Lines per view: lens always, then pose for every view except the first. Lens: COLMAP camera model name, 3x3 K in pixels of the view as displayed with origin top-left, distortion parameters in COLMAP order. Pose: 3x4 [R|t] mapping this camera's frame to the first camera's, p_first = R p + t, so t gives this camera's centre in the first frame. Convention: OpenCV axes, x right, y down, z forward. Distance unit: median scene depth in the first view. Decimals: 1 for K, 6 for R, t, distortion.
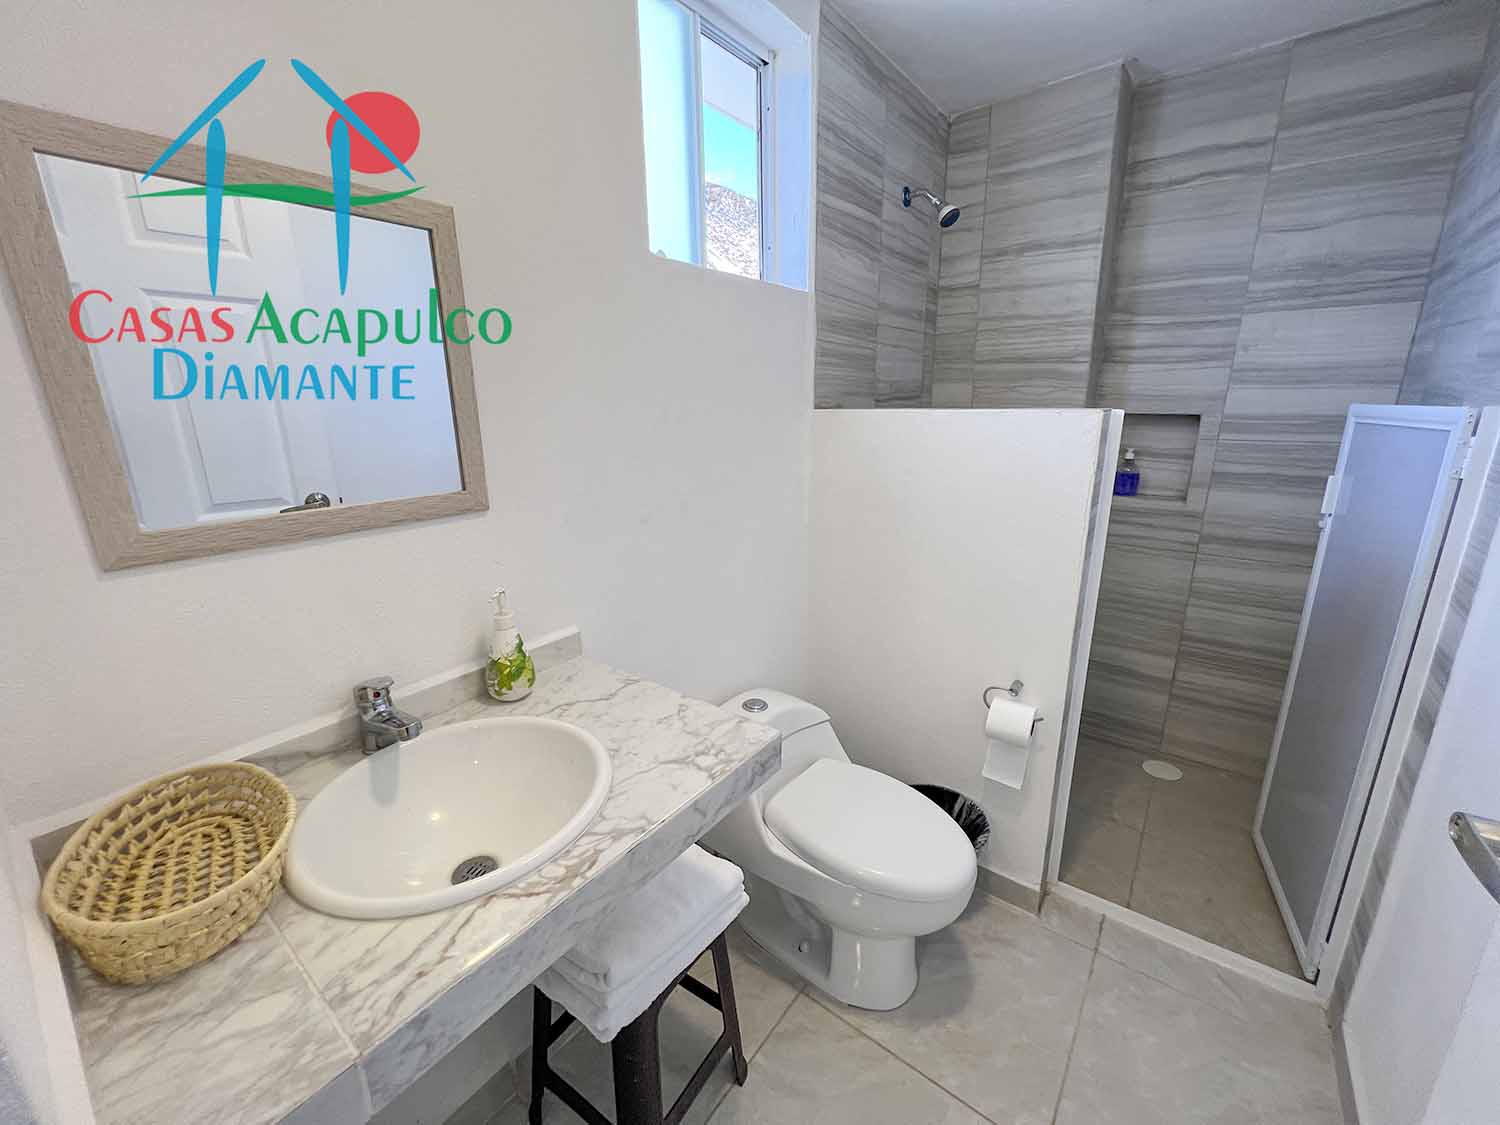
lens RADIAL K [[600.5, 0, 750.6], [0, 600.5, 558.2], [0, 0, 1]] dist [-0.001566, 0.000657]
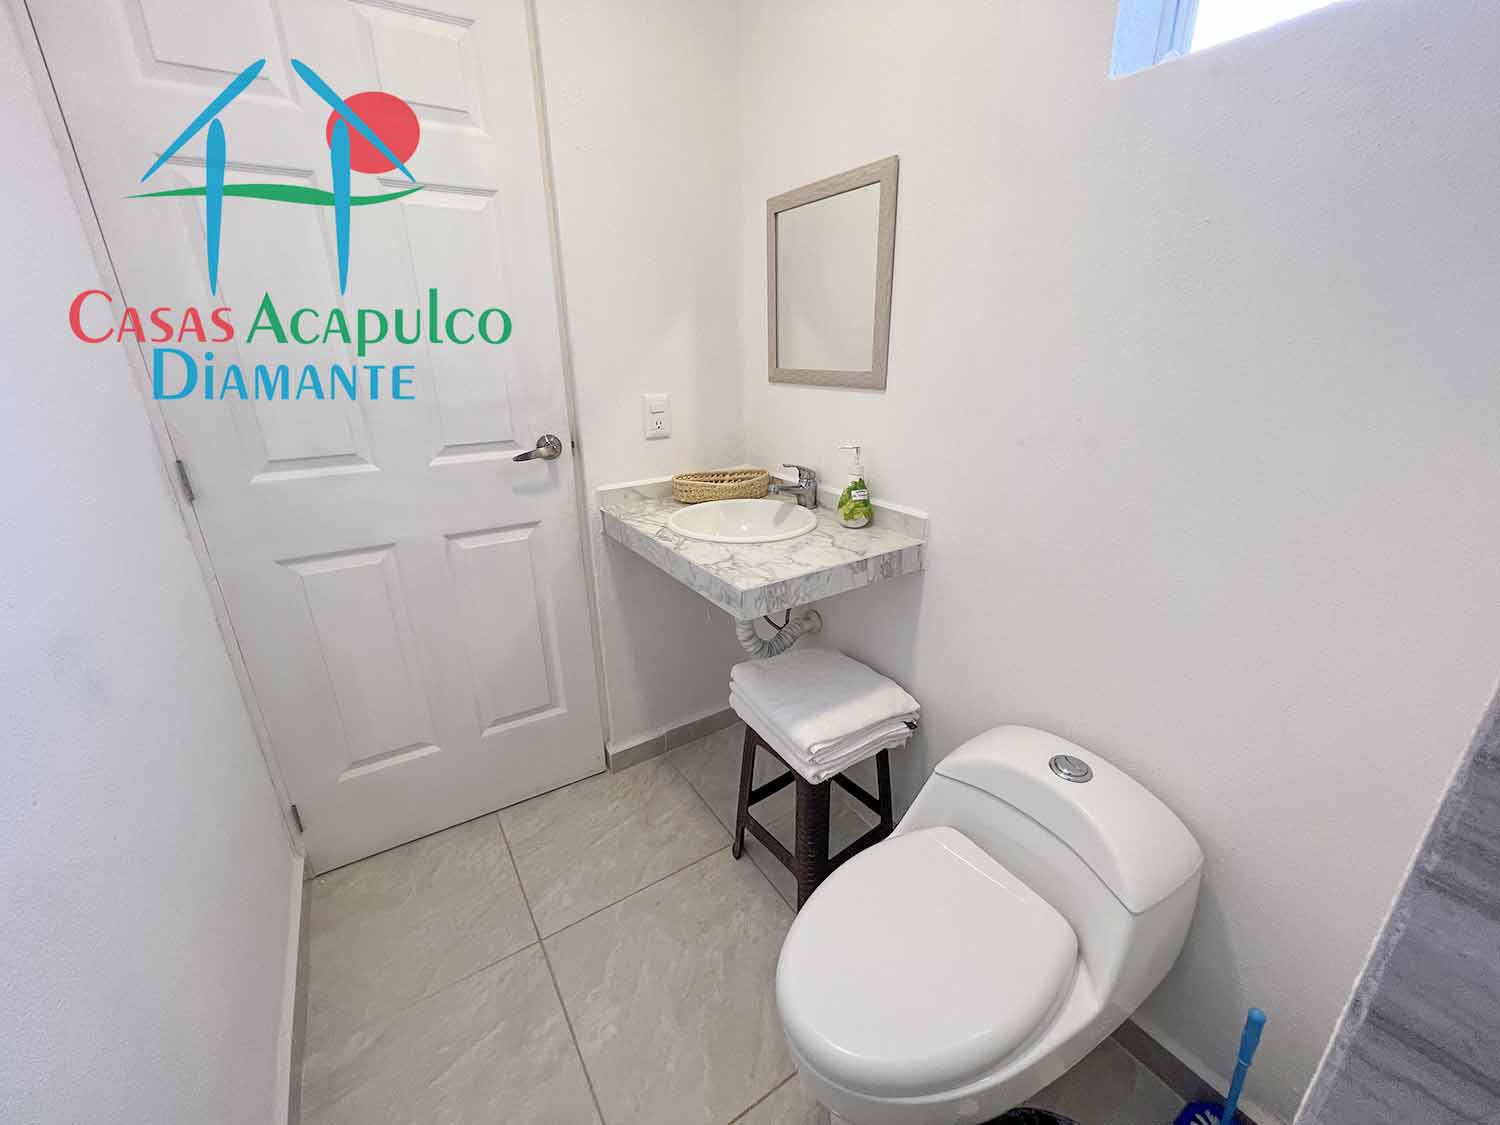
lens RADIAL K [[600.5, 0, 749.1], [0, 600.5, 558.9], [0, 0, 1]] dist [-0.001566, 0.000657]
pose [[-0.326764, 0.334239, -0.884030, 1.175226], [-0.230973, 0.878772, 0.417626, -0.285939], [0.916448, 0.340652, -0.209951, 1.362850]]
